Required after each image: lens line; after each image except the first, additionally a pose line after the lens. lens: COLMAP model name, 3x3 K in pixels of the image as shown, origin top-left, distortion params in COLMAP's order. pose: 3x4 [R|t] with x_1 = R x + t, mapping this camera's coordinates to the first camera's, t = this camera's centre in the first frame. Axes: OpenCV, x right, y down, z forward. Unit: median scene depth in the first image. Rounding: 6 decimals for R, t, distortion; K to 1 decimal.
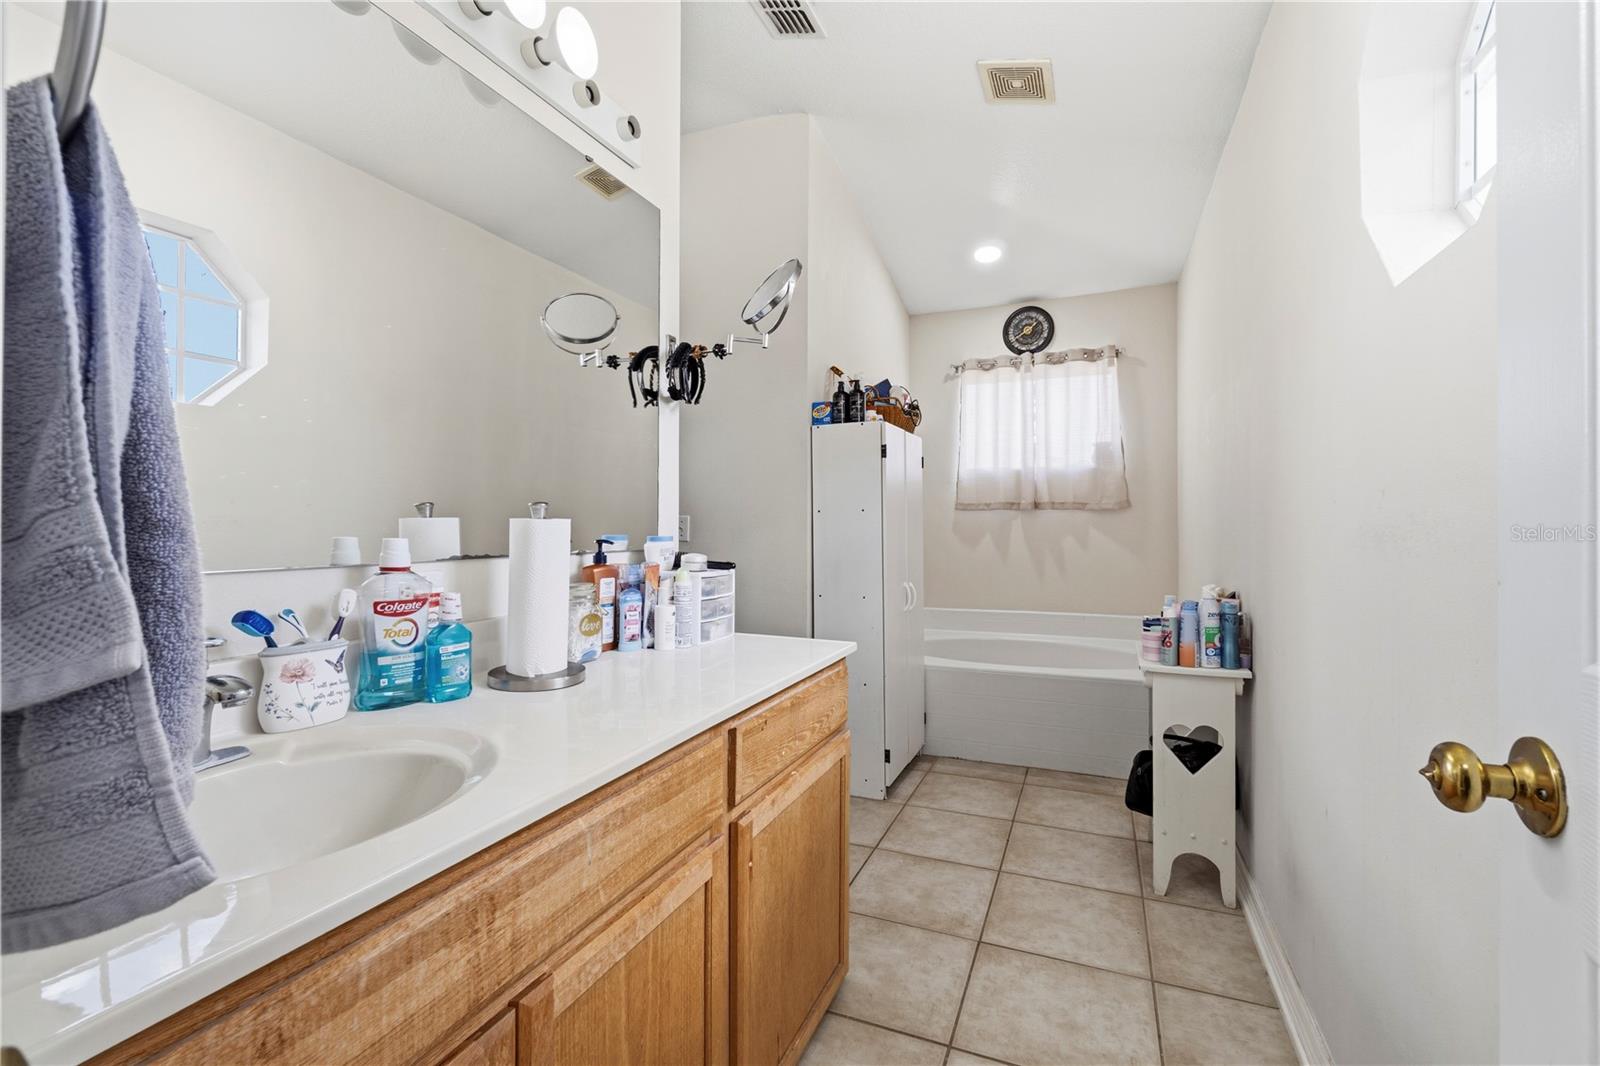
lens RADIAL K [[688.6, 0, 805.7], [0, 688.6, 532.5], [0, 0, 1]] dist [-0.000596, -0.000017]
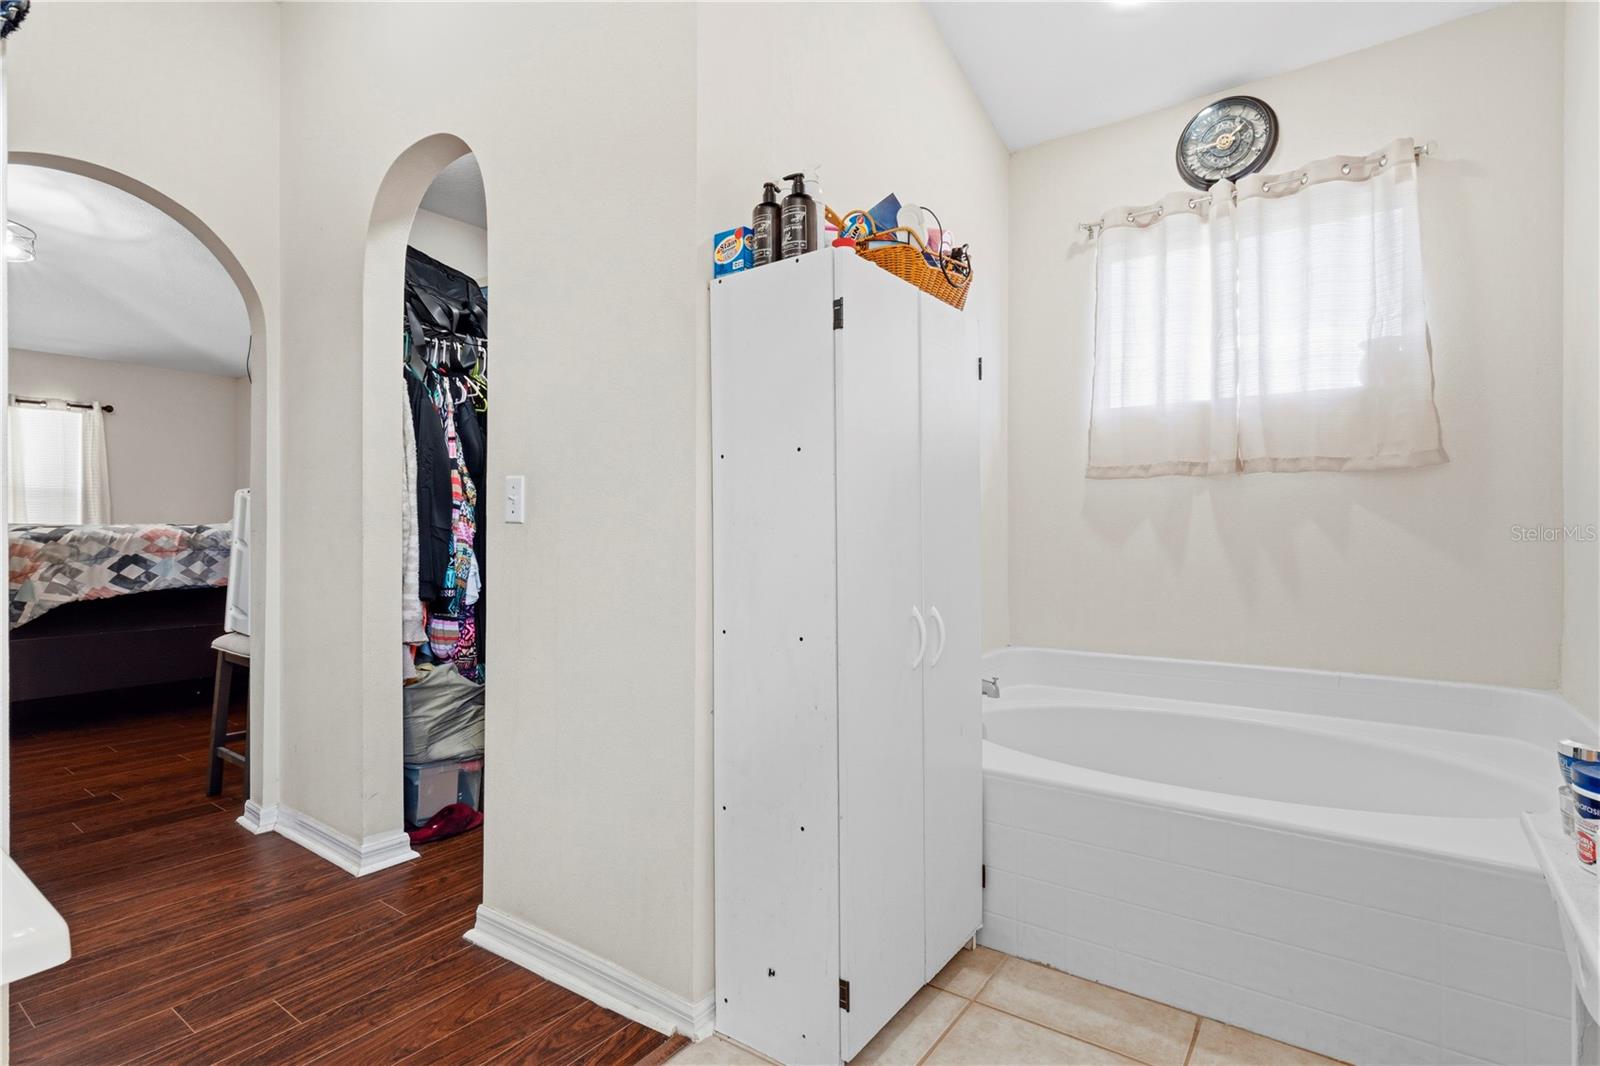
lens RADIAL K [[780.8, 0, 792.7], [0, 780.8, 536.6], [0, 0, 1]] dist [0.002556, -0.000777]
pose [[0.975254, 0.005754, -0.221011, 0.133244], [-0.005930, 0.999982, -0.000133, 0.018389], [0.221007, 0.001440, 0.975271, 0.336744]]
